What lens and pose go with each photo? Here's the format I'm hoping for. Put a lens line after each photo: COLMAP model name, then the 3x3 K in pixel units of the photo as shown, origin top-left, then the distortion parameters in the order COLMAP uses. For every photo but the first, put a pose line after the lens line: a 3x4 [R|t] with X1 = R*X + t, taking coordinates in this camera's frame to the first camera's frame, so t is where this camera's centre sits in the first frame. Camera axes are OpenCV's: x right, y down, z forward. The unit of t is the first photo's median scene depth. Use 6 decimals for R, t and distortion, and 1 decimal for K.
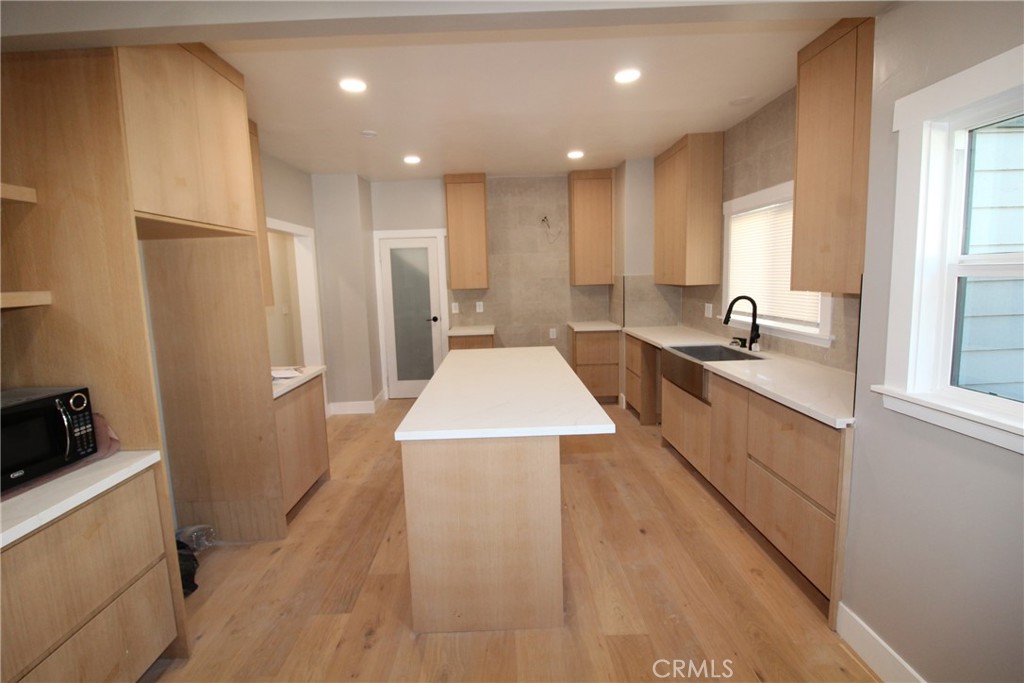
lens RADIAL K [[475.1, 0, 508.5], [0, 475.1, 335.0], [0, 0, 1]] dist [0.002379, 0.000175]
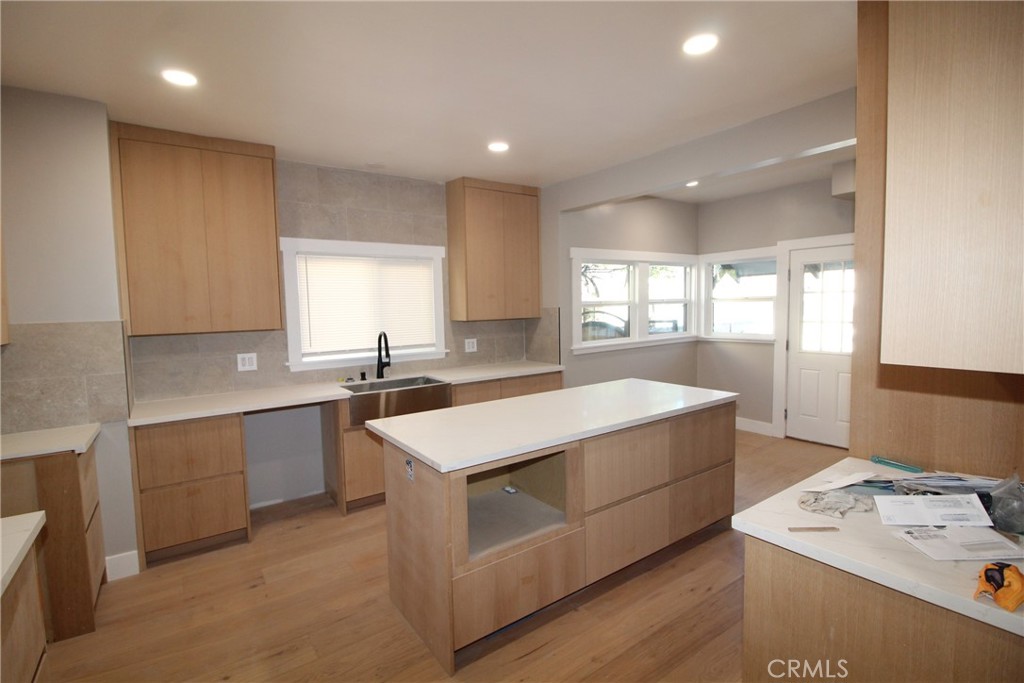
lens RADIAL K [[475.1, 0, 508.3], [0, 475.1, 339.9], [0, 0, 1]] dist [0.002379, 0.000175]
pose [[-0.574078, -0.022186, 0.818500, -0.737395], [0.142493, 0.981672, 0.126550, -0.198045], [-0.806306, 0.189280, -0.560395, 1.666028]]
